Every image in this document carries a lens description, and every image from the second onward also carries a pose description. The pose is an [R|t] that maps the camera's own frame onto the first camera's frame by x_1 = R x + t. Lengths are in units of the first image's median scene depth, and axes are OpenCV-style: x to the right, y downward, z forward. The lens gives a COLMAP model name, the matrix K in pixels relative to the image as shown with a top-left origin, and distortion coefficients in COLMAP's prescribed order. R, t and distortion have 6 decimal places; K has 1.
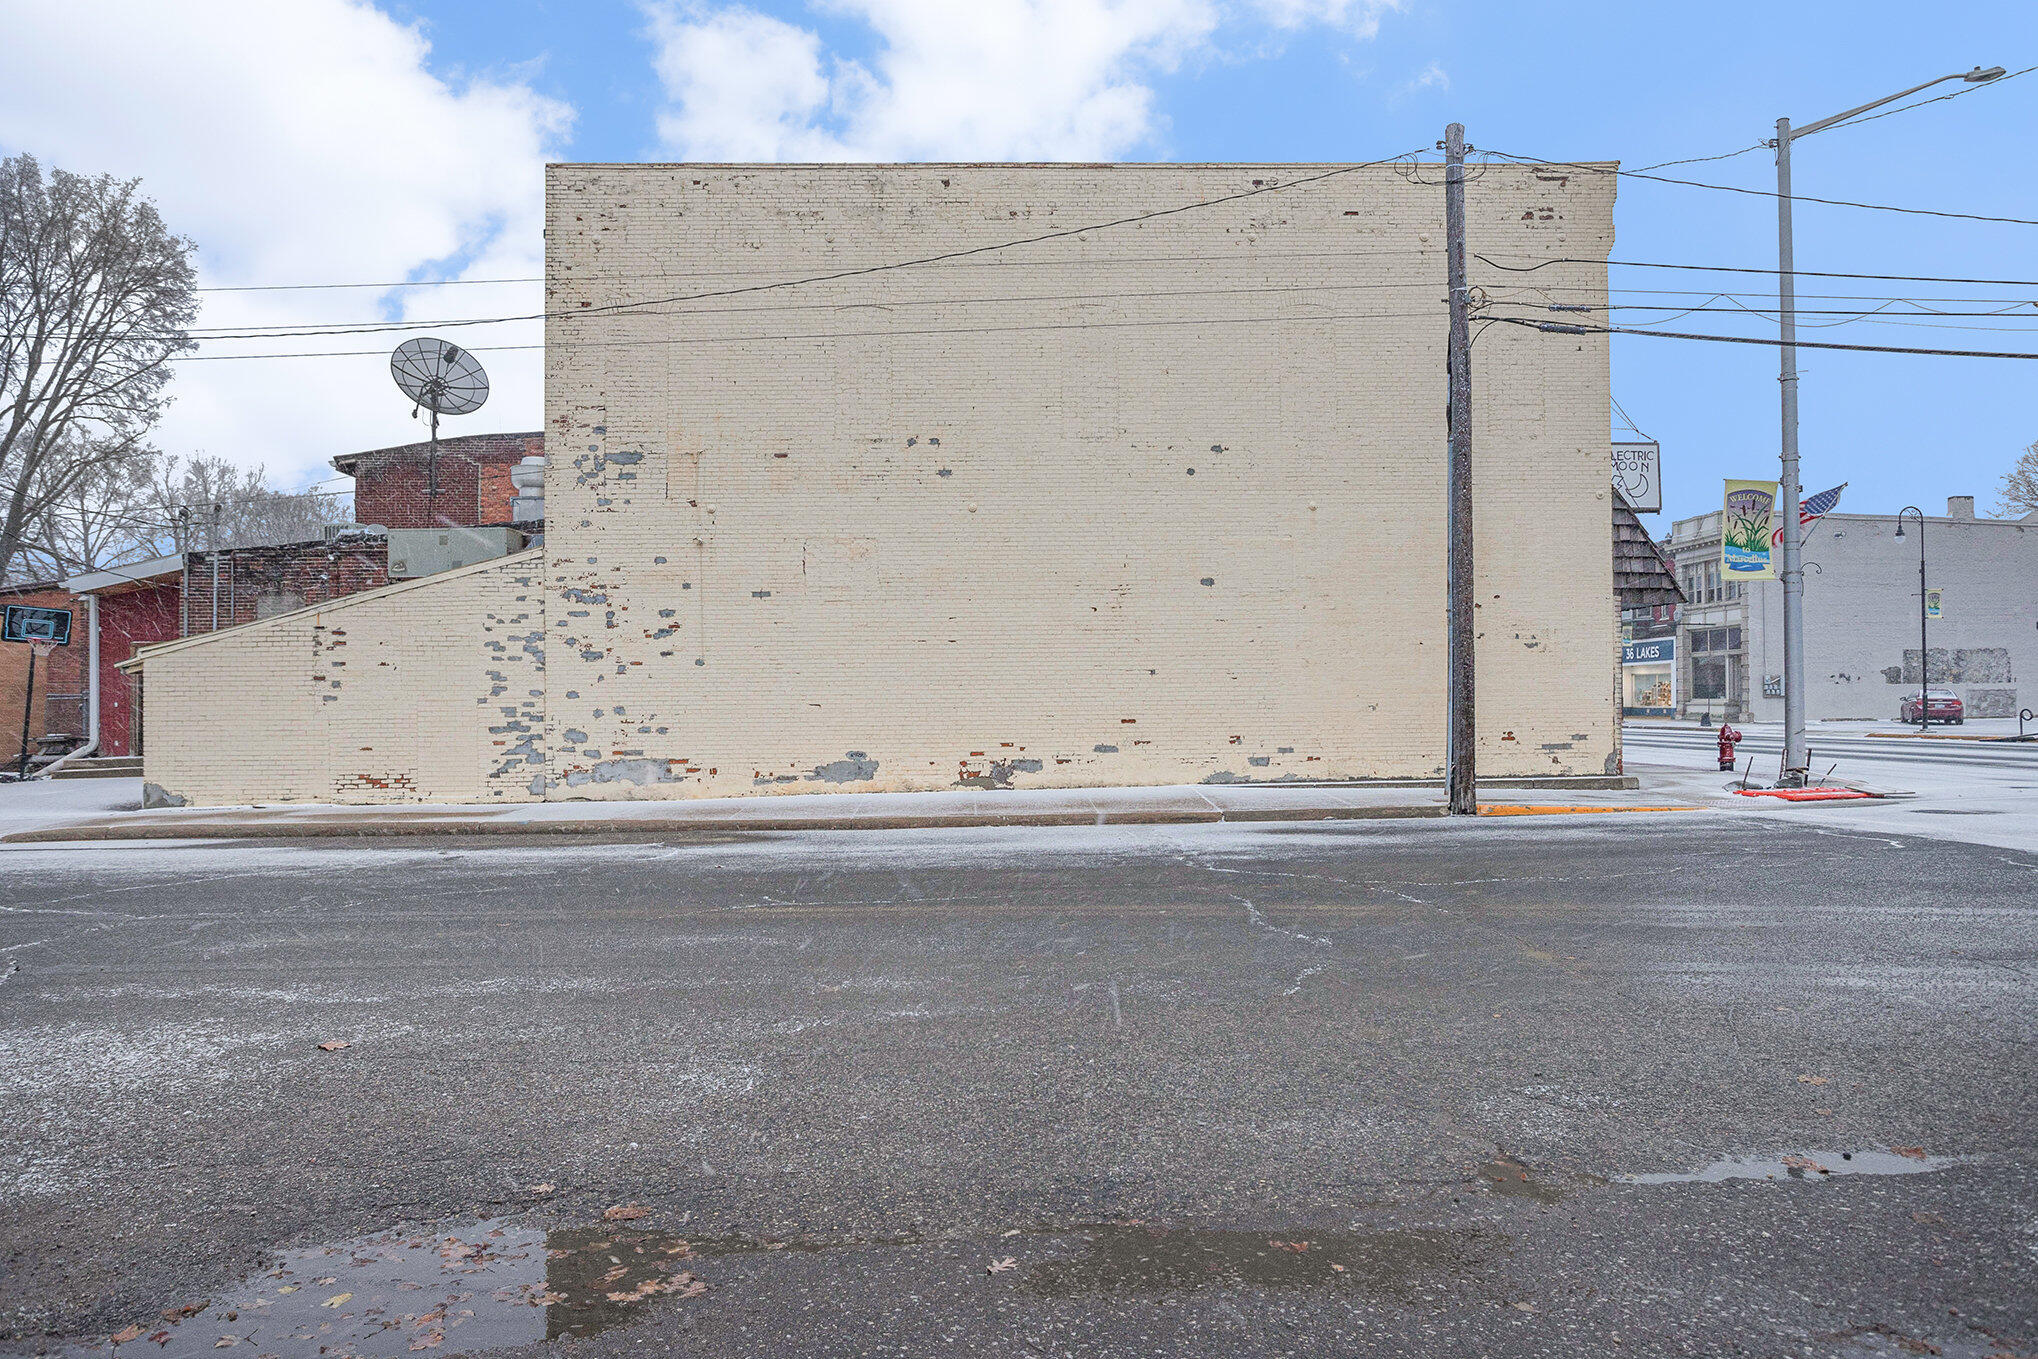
lens RADIAL K [[1446.2, 0, 1019.0], [0, 1446.2, 668.7], [0, 0, 1]] dist [-0.043255, 0.003212]
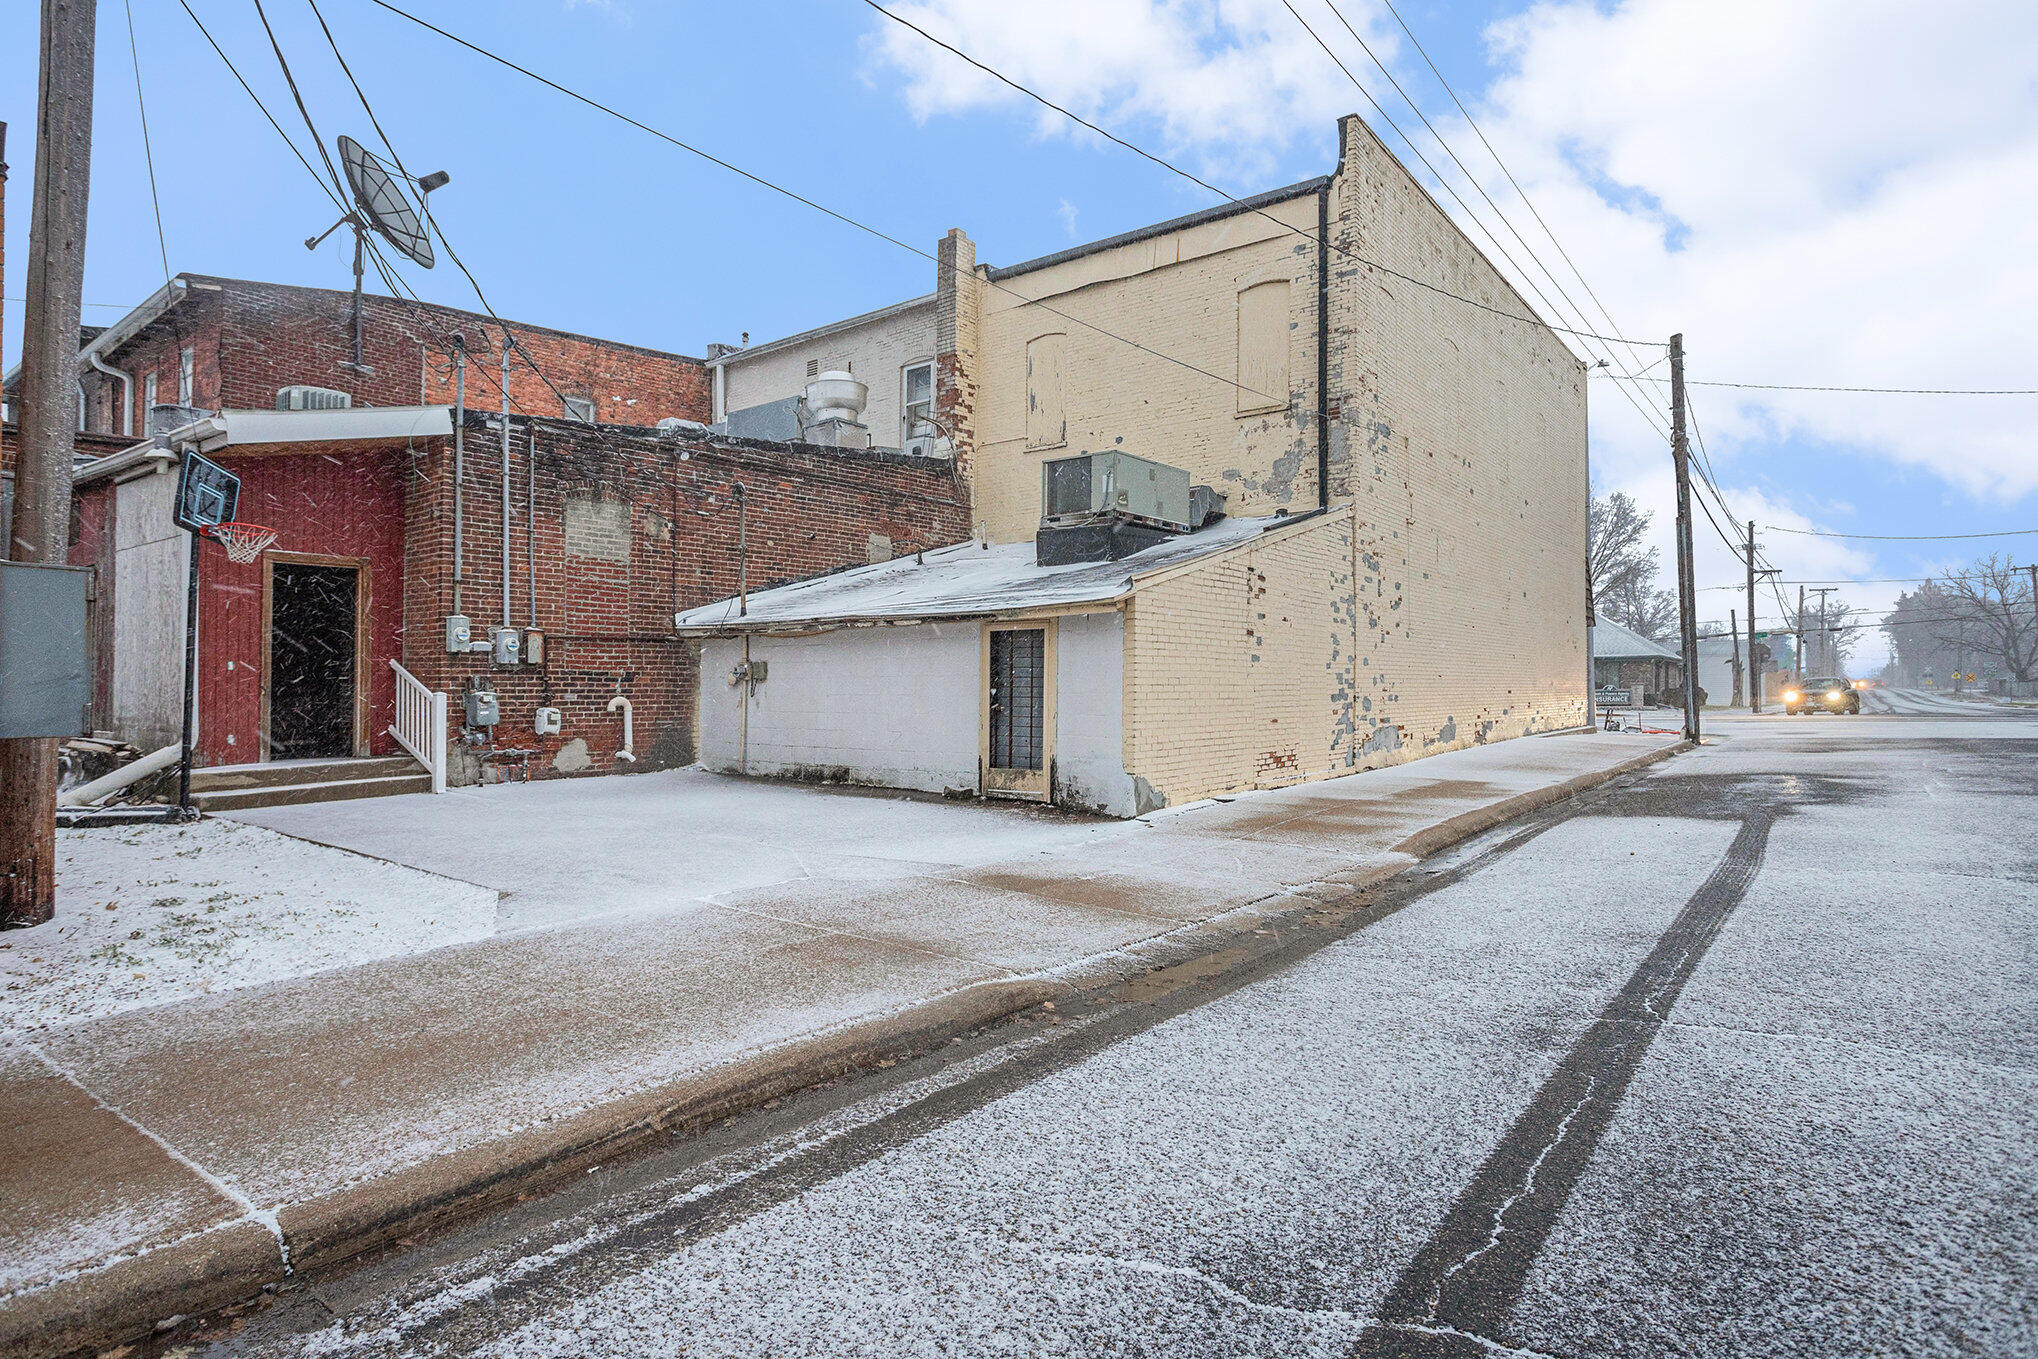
lens RADIAL K [[1111.7, 0, 1017.3], [0, 1111.7, 683.7], [0, 0, 1]] dist [0.001508, 0.000534]
pose [[0.638240, 0.009478, 0.769779, -1.039150], [-0.017946, 0.999836, 0.002569, 0.035225], [-0.769628, -0.015454, 0.638306, 0.699278]]
